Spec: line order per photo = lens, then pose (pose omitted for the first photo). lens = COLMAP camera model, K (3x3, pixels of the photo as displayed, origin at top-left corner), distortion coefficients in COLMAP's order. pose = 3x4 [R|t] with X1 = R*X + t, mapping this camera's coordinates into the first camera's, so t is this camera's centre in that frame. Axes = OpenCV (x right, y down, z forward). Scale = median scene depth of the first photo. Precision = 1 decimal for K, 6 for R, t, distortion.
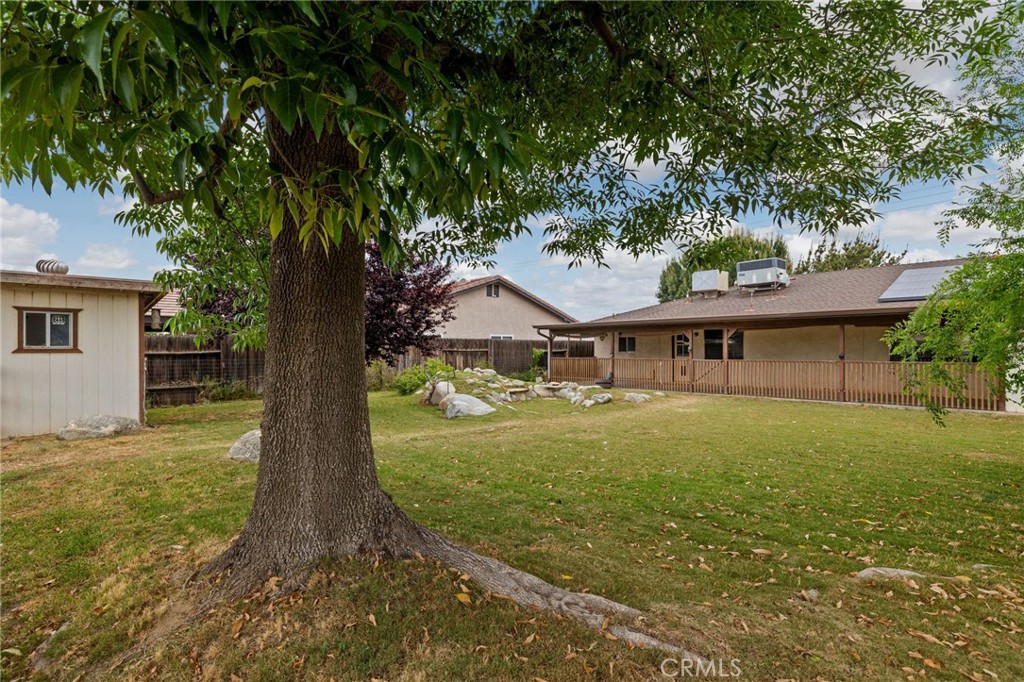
lens RADIAL K [[485.2, 0, 512.0], [0, 485.2, 341.0], [0, 0, 1]] dist [-0.000997, 0.000315]
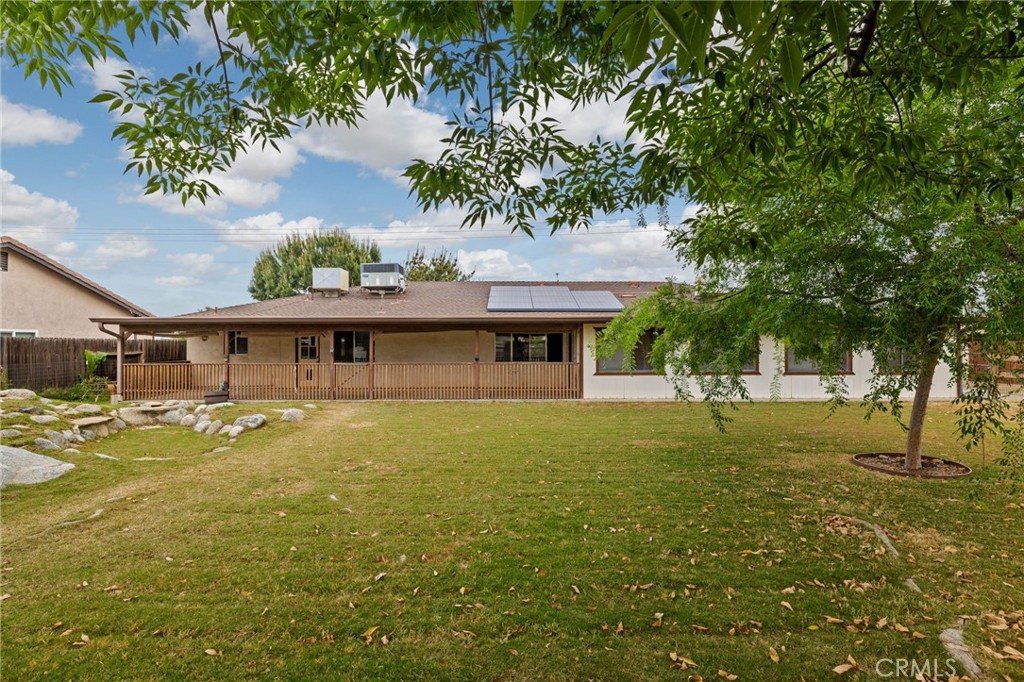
lens RADIAL K [[485.2, 0, 512.0], [0, 485.2, 341.0], [0, 0, 1]] dist [-0.000997, 0.000315]
pose [[0.693964, 0.009327, 0.719949, -0.042005], [-0.010386, 0.999942, -0.002943, -0.003942], [-0.719935, -0.005435, 0.694021, 0.112602]]
